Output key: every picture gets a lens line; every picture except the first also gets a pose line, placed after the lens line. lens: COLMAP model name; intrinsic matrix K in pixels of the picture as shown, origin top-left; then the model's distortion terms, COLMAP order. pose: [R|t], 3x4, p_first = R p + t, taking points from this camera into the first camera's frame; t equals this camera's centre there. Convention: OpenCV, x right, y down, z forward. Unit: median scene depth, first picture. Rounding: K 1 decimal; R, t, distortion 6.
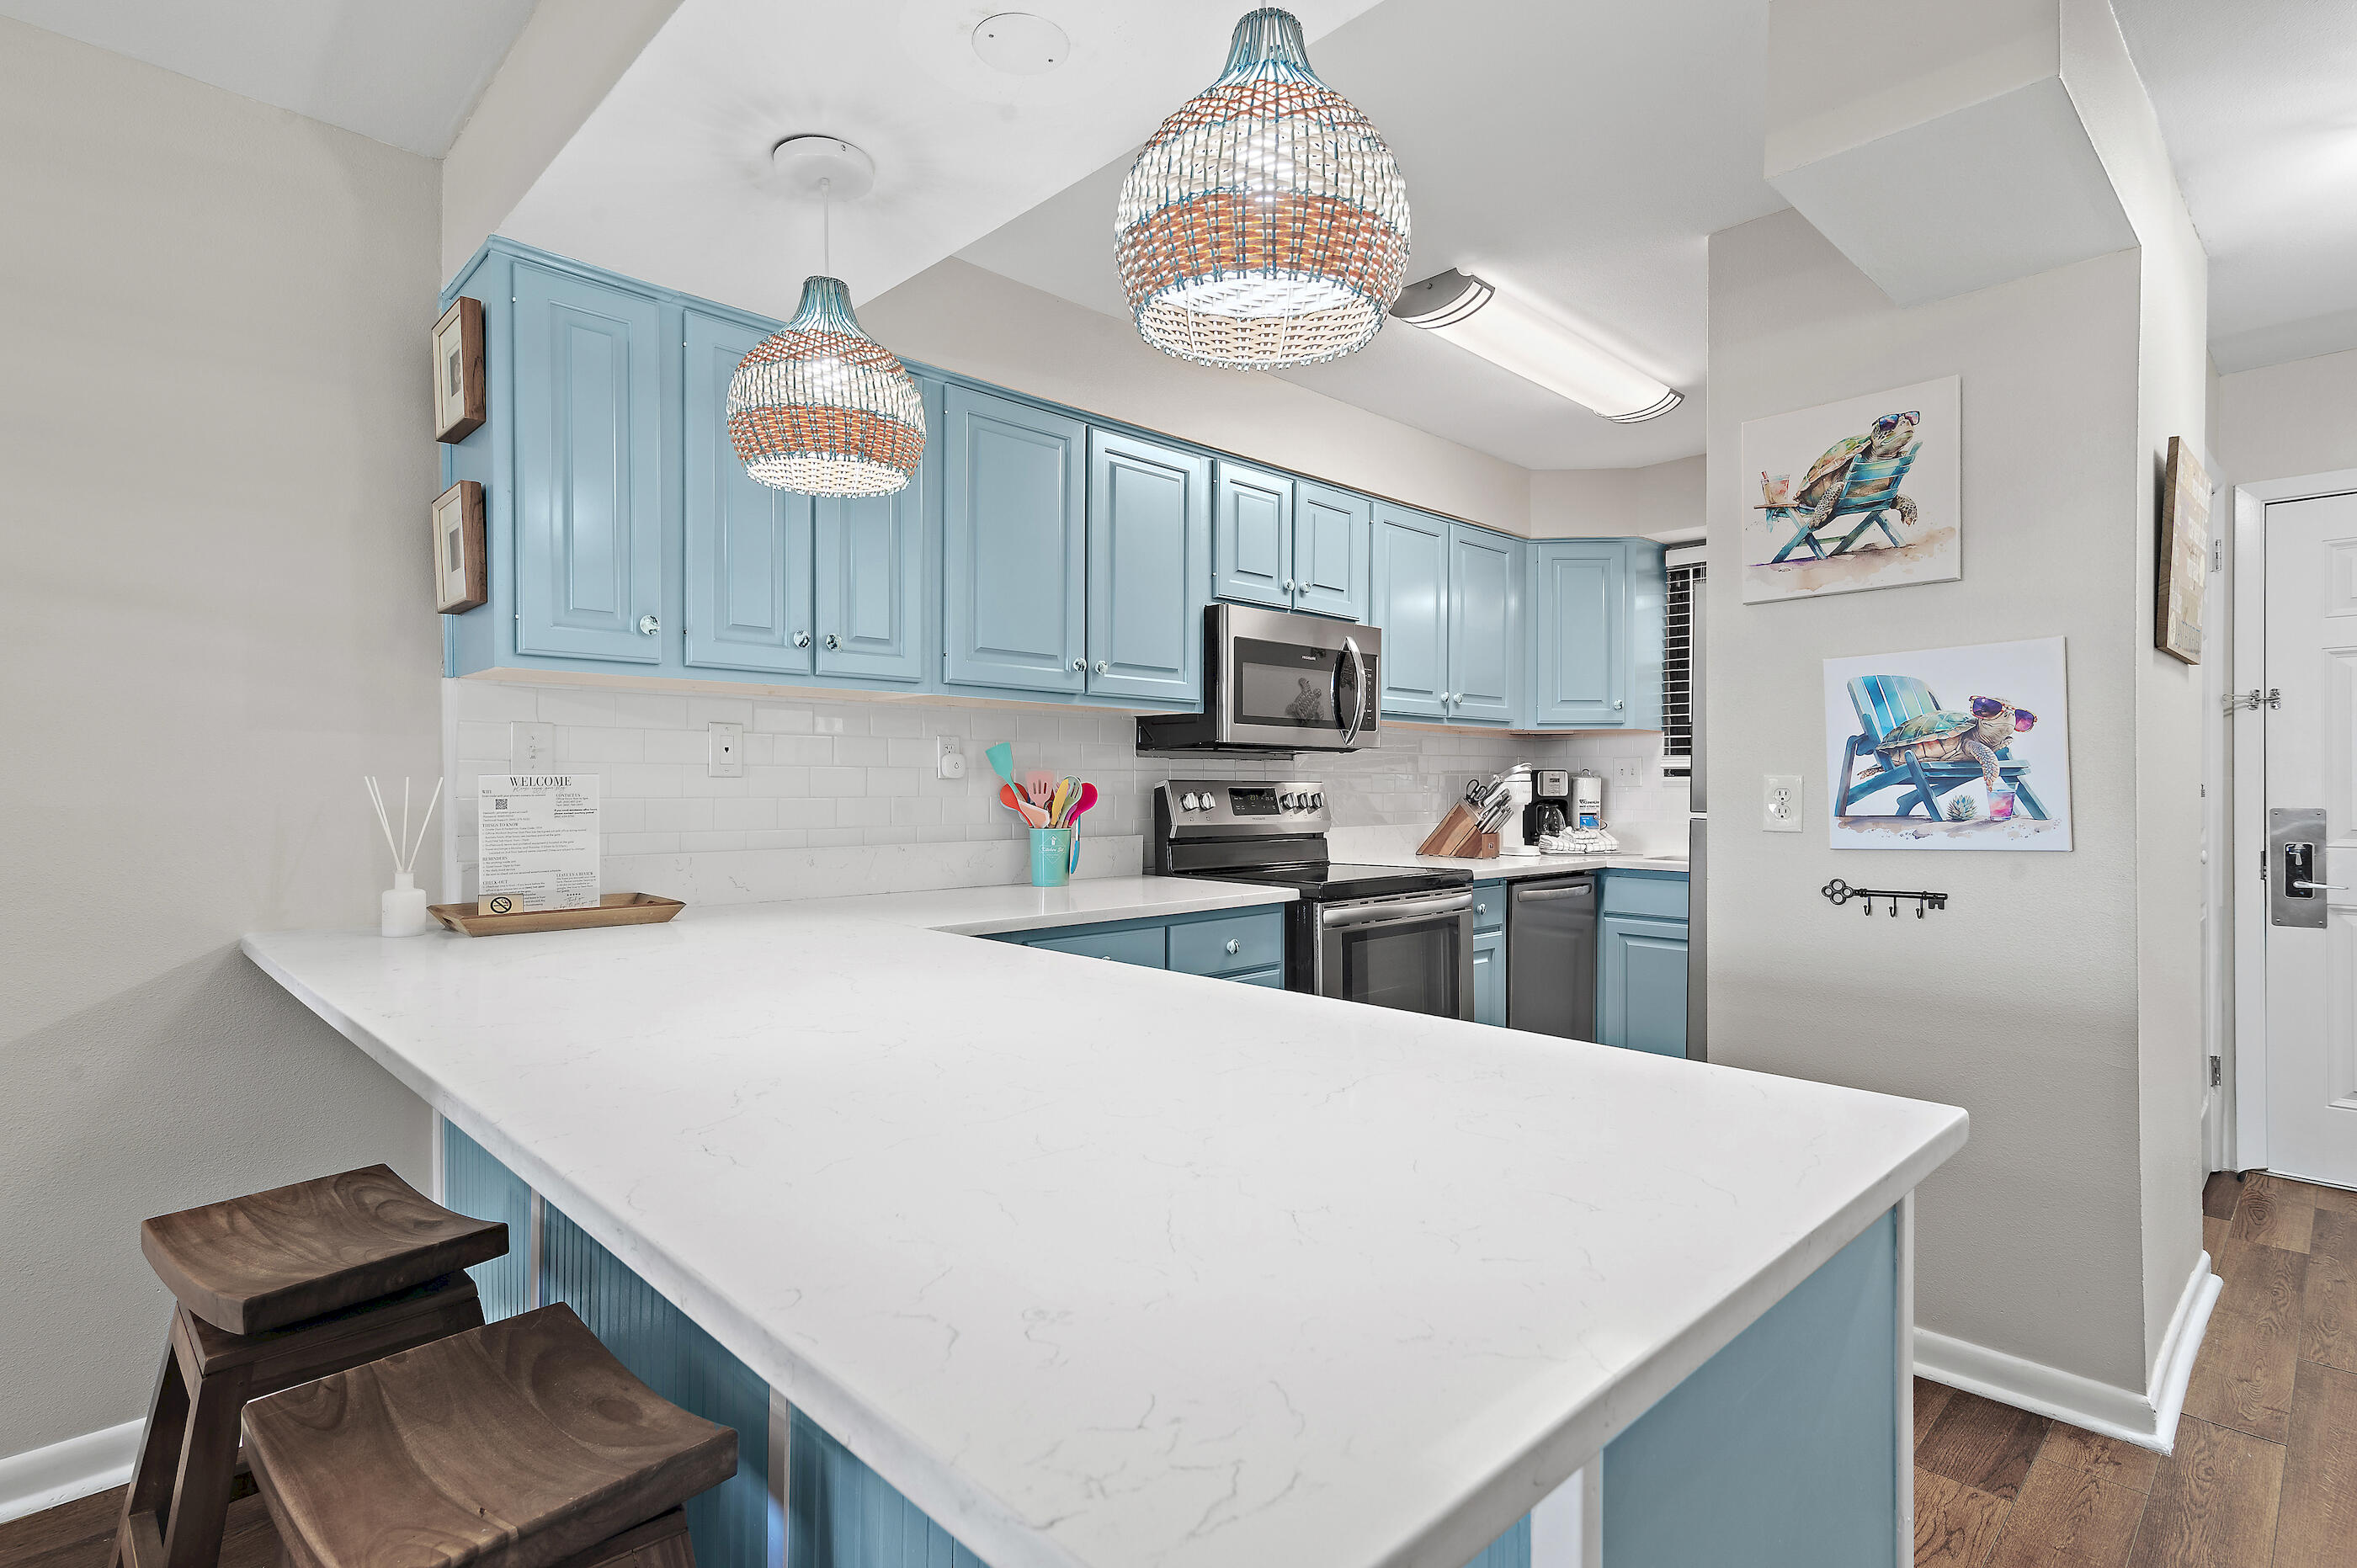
lens RADIAL K [[1157.6, 0, 1168.8], [0, 1157.6, 793.9], [0, 0, 1]] dist [0.016104, 0.000074]
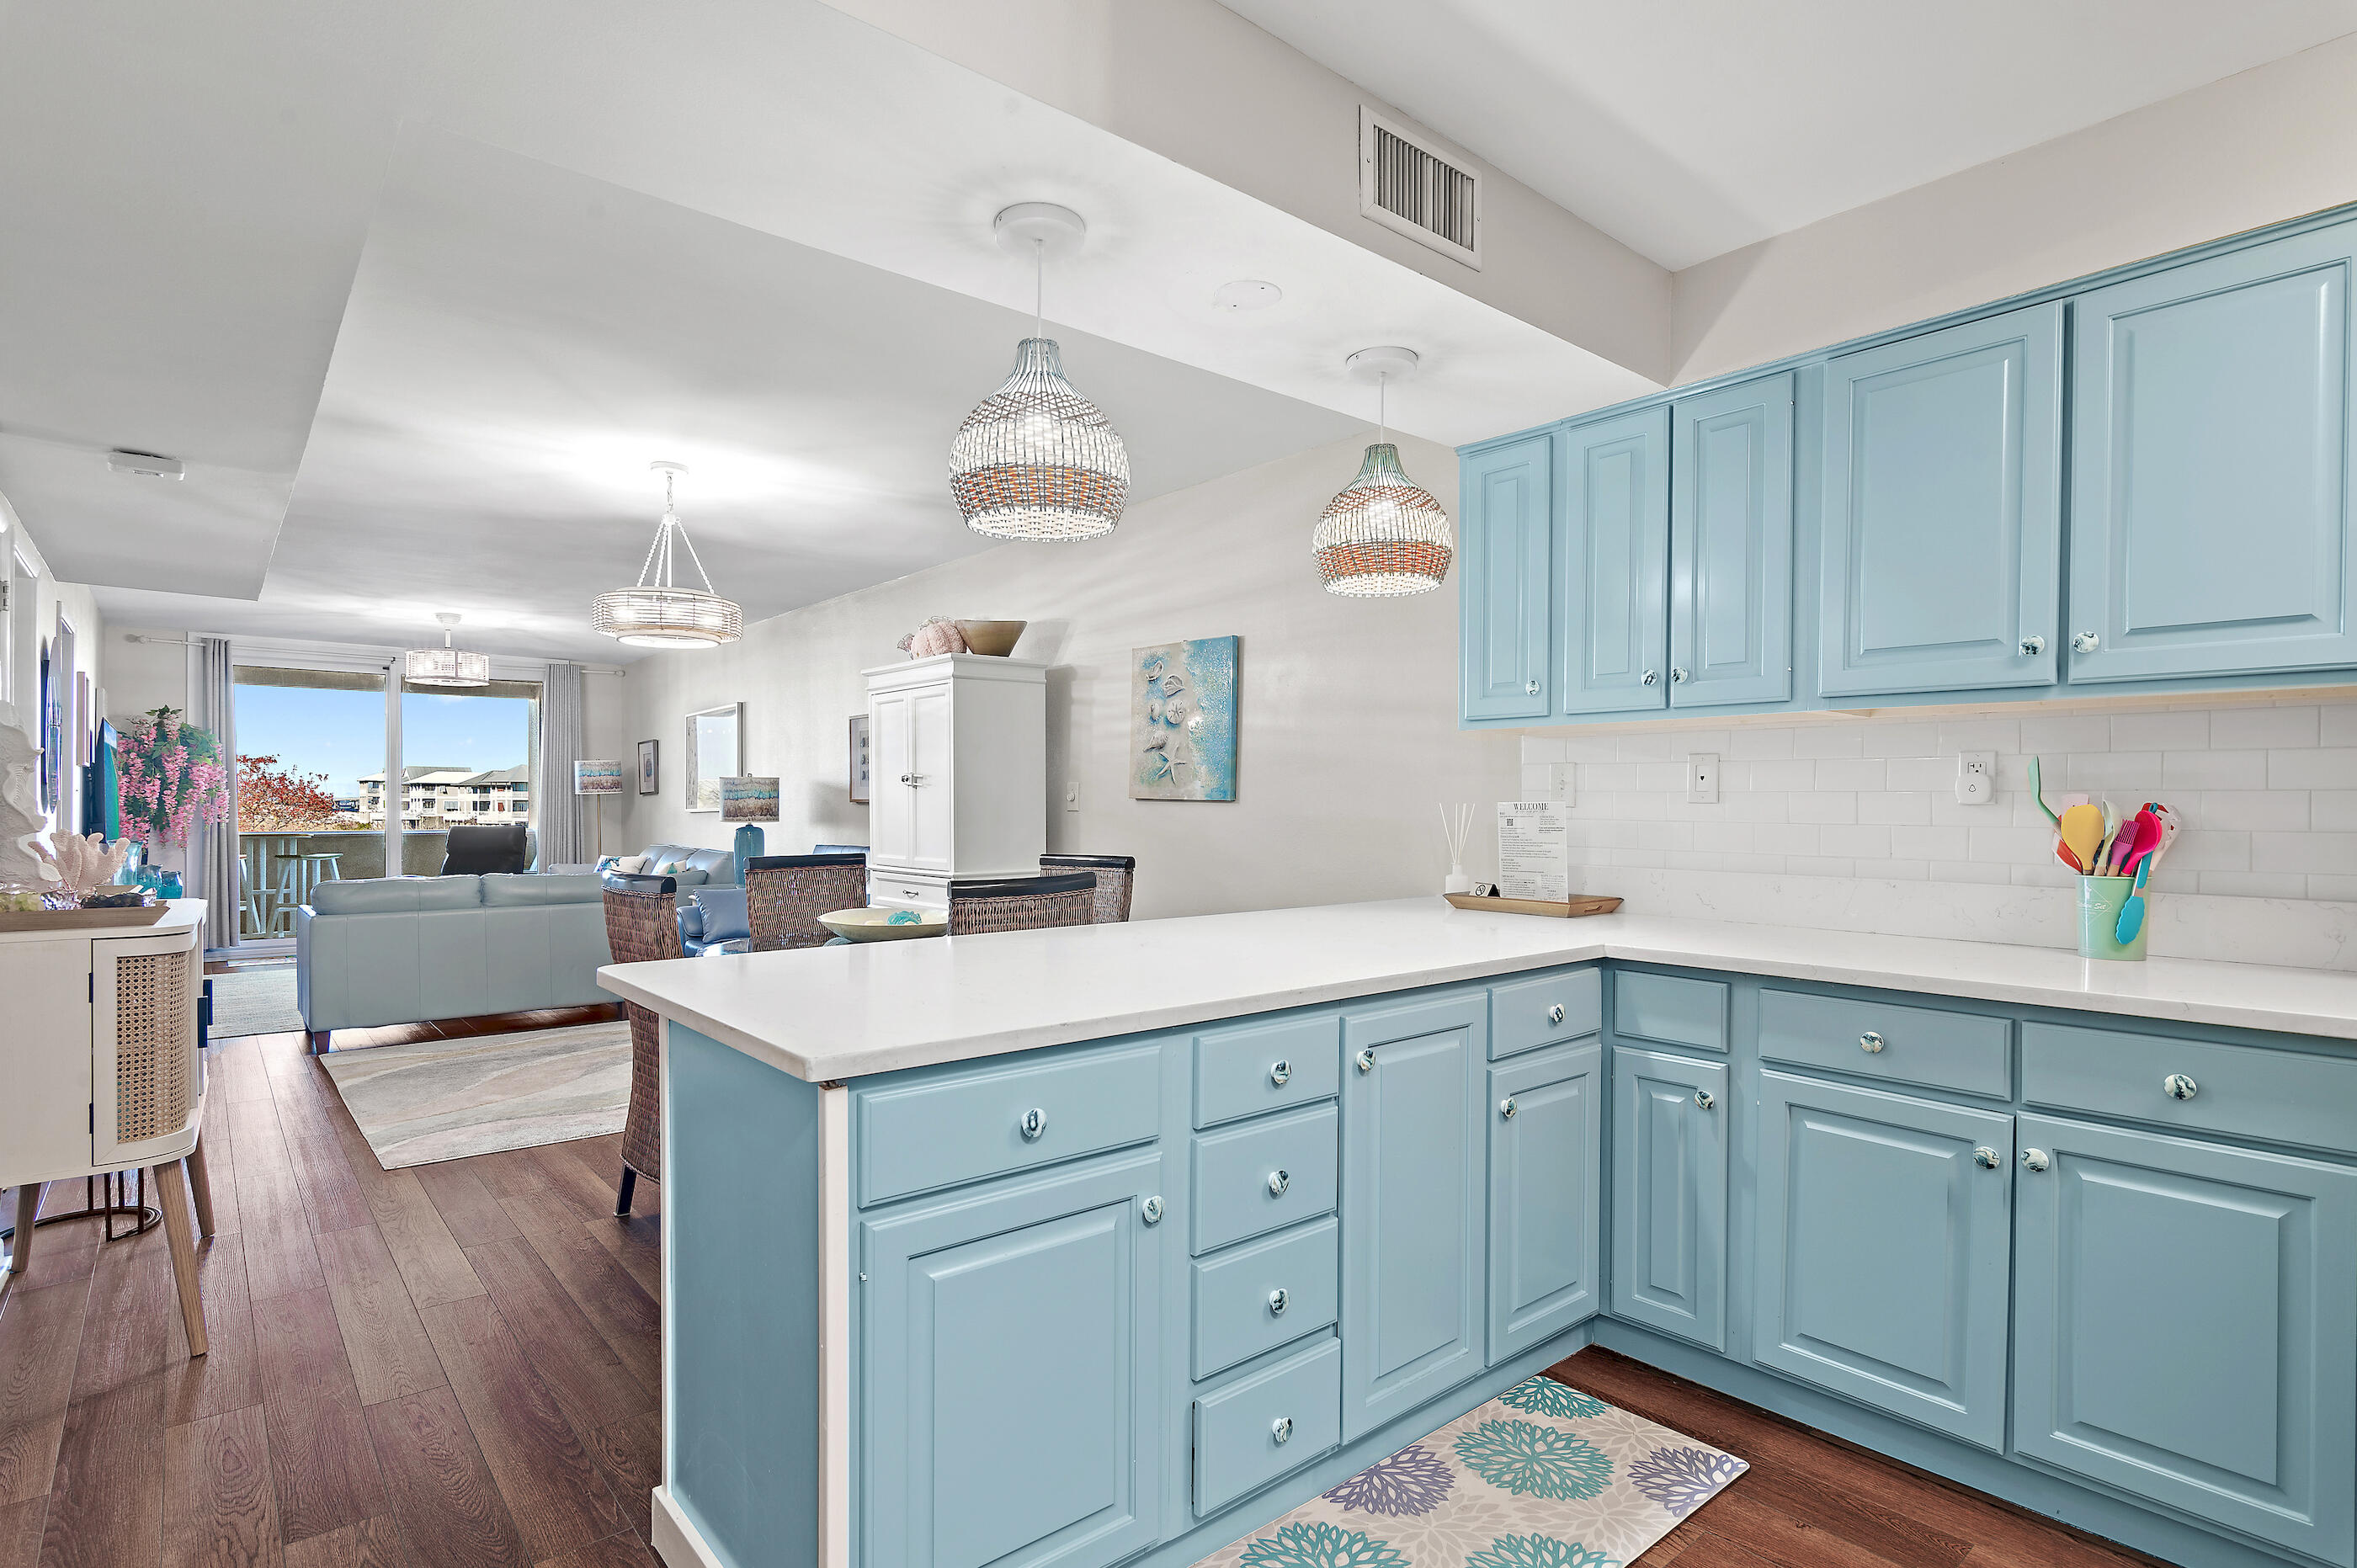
lens RADIAL K [[1179.1, 0, 1173.5], [0, 1179.1, 807.6], [0, 0, 1]] dist [-0.003754, -0.000291]
pose [[-0.067813, 0.004914, -0.997686, 0.607396], [-0.010320, 0.999931, 0.005626, -0.008762], [0.997645, 0.010677, -0.067758, 0.460233]]
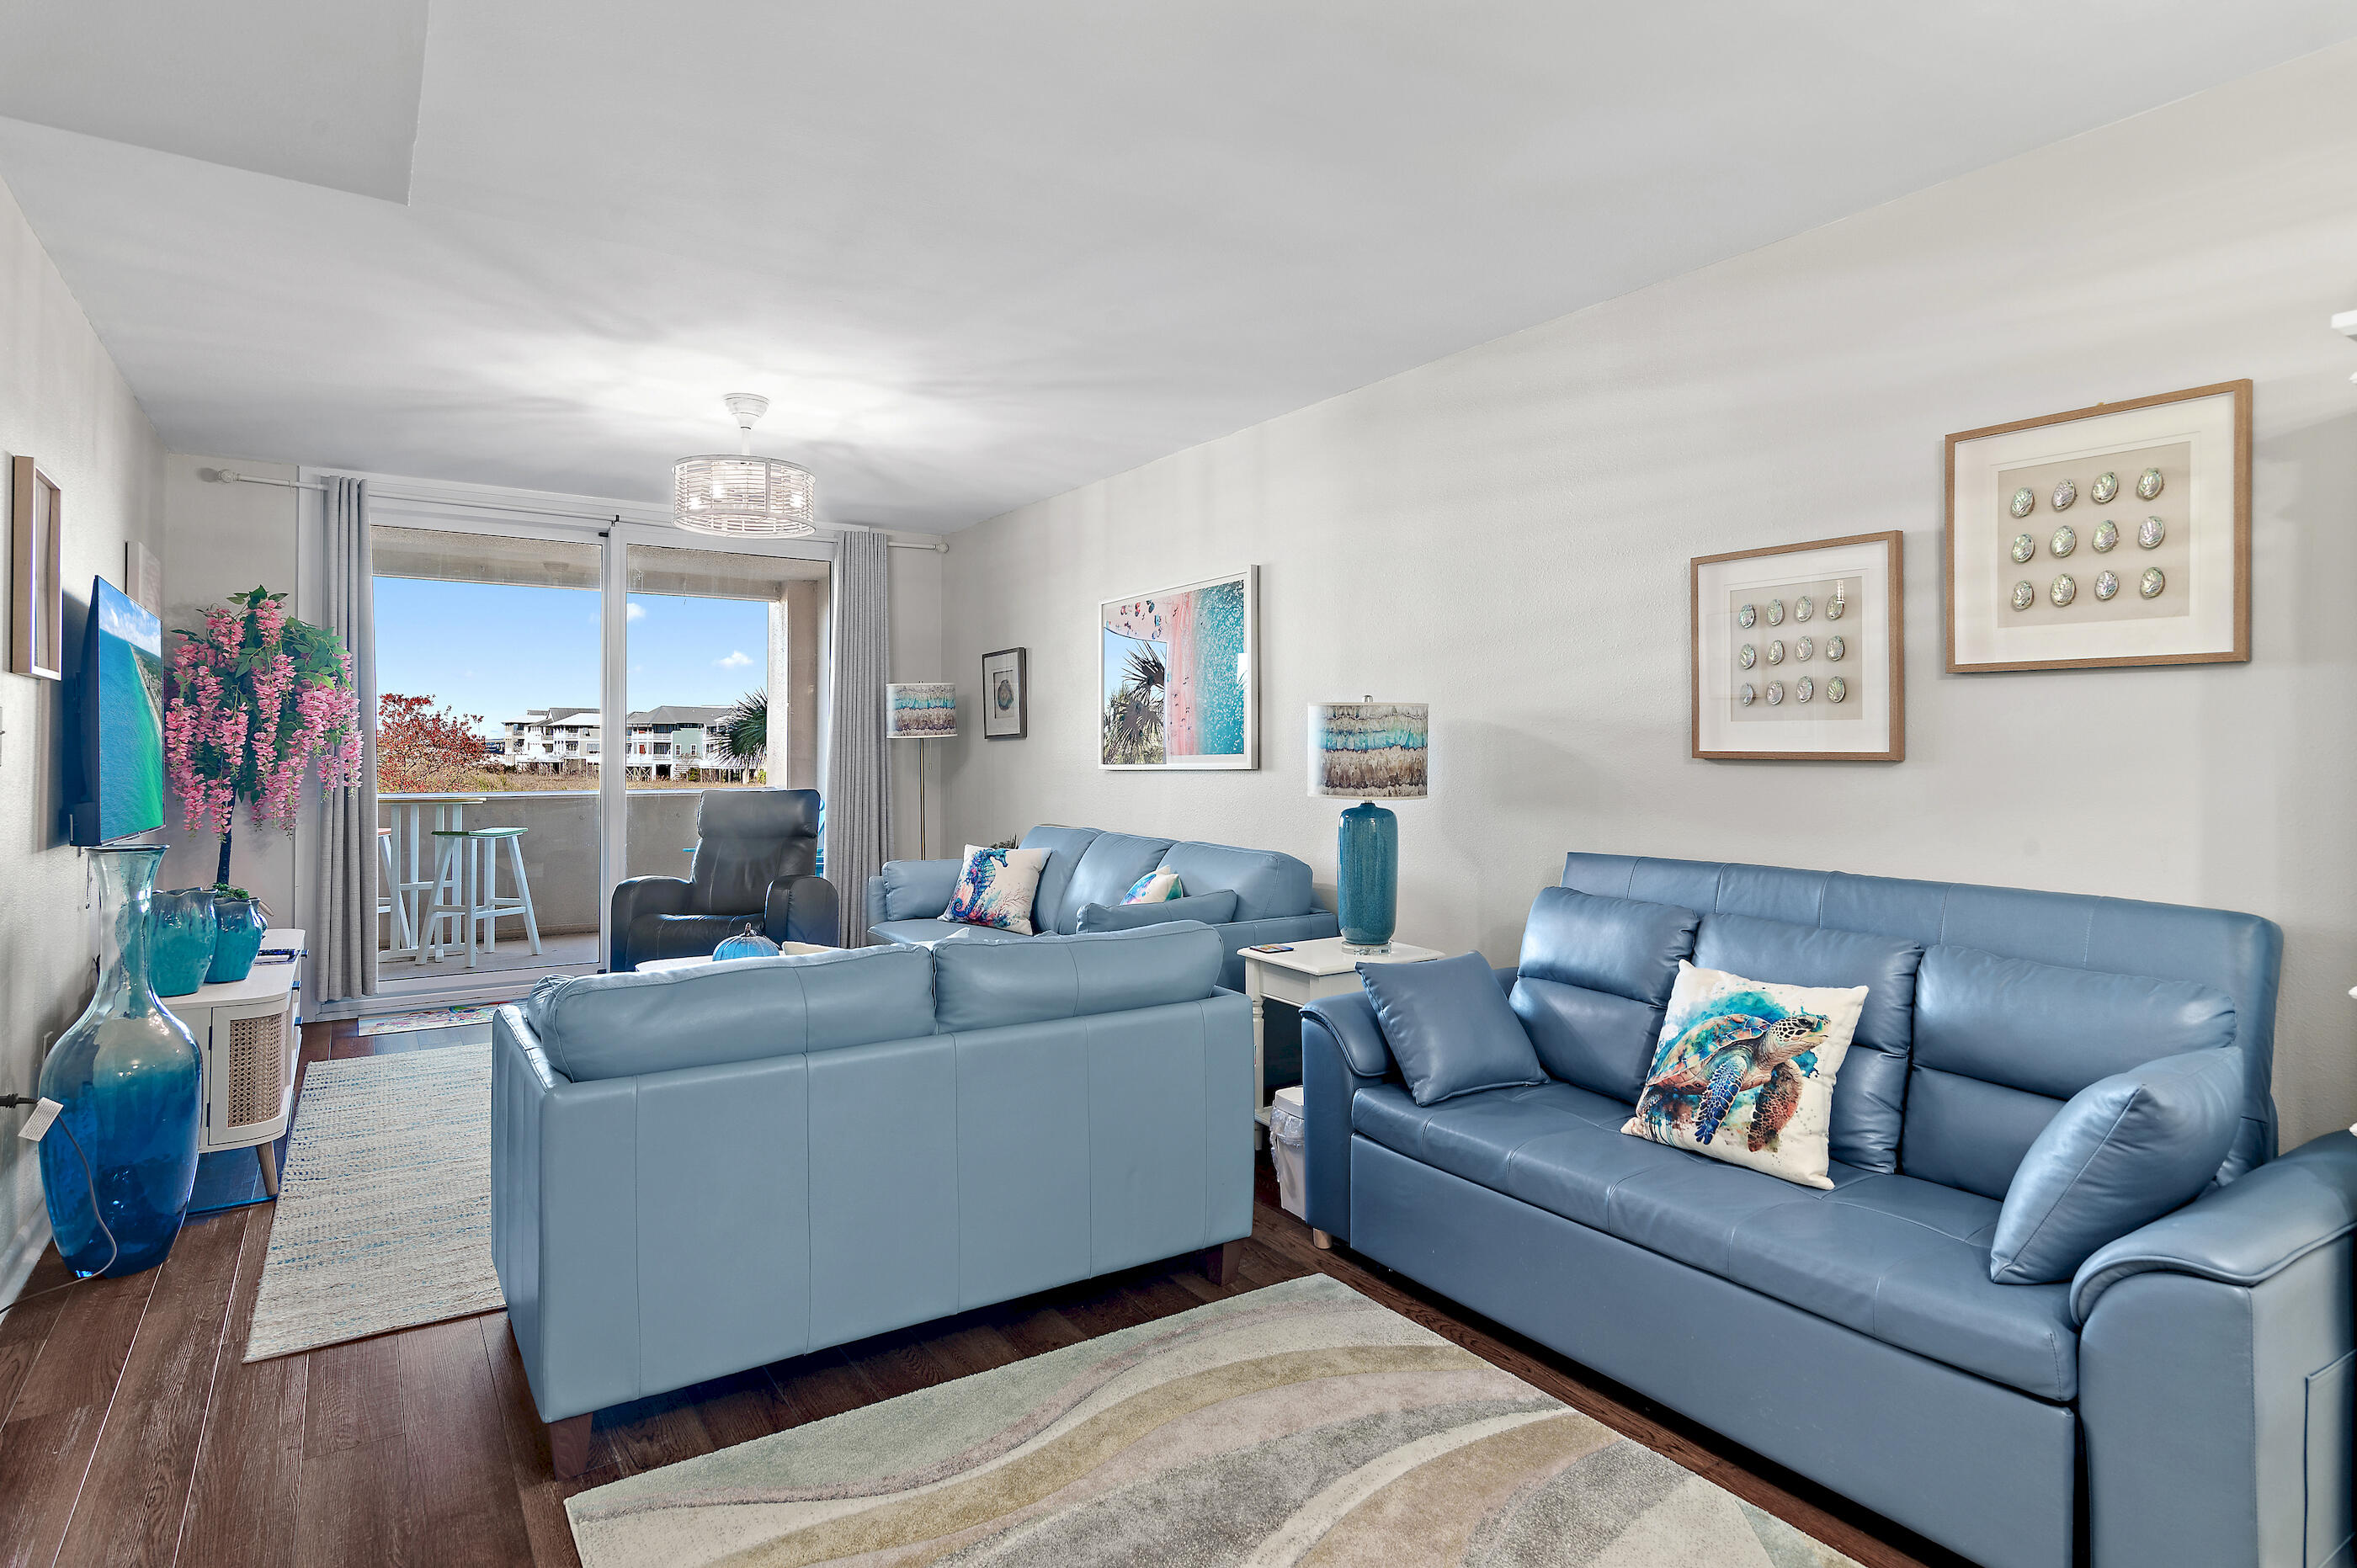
lens RADIAL K [[1259.9, 0, 1183.0], [0, 1259.9, 735.2], [0, 0, 1]] dist [0.000827, -0.000324]
pose [[-0.178376, -0.006954, -0.983938, -0.395937], [-0.010032, 0.999936, -0.005248, -0.009245], [0.983911, 0.008934, -0.178434, -0.432406]]
